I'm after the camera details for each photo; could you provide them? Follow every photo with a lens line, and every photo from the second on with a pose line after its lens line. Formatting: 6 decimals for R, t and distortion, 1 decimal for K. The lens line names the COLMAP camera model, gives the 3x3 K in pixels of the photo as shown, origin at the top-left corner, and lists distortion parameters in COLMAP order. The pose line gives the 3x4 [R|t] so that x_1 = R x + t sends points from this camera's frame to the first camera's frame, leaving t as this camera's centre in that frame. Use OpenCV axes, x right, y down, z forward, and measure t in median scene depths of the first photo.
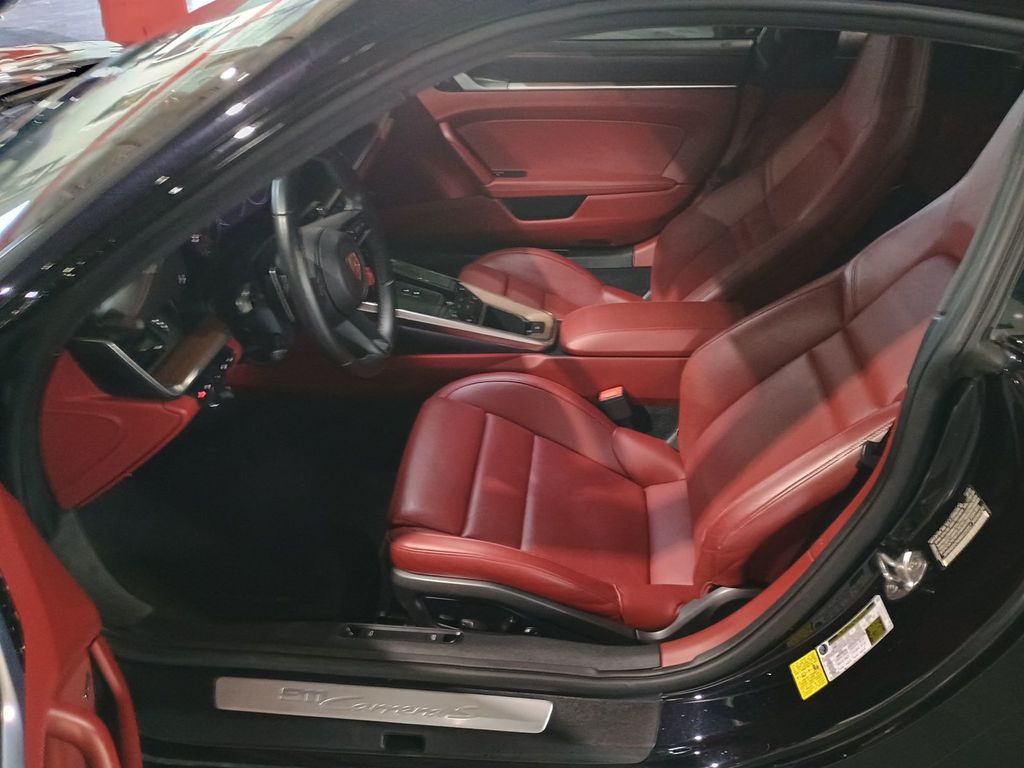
lens RADIAL K [[861.8, 0, 533.6], [0, 861.8, 389.7], [0, 0, 1]] dist [0.074786, -0.083763]
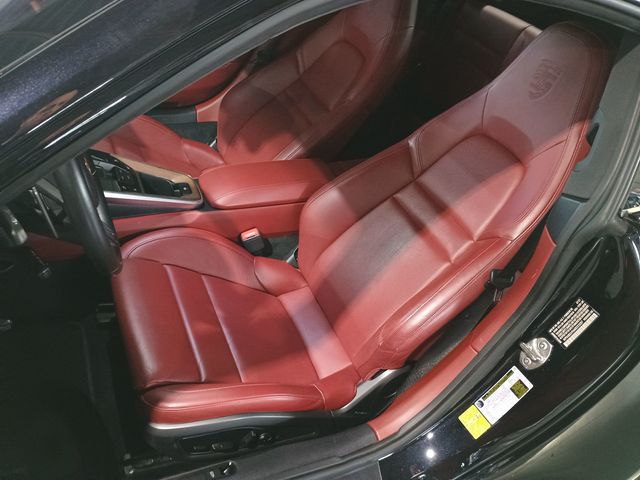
lens RADIAL K [[538.6, 0, 333.5], [0, 538.6, 243.6], [0, 0, 1]] dist [0.074786, -0.083763]
pose [[0.856004, -0.140381, 0.497545, -0.237296], [0.072035, 0.985426, 0.154102, -0.109696], [-0.511927, -0.096071, 0.853640, 0.222995]]
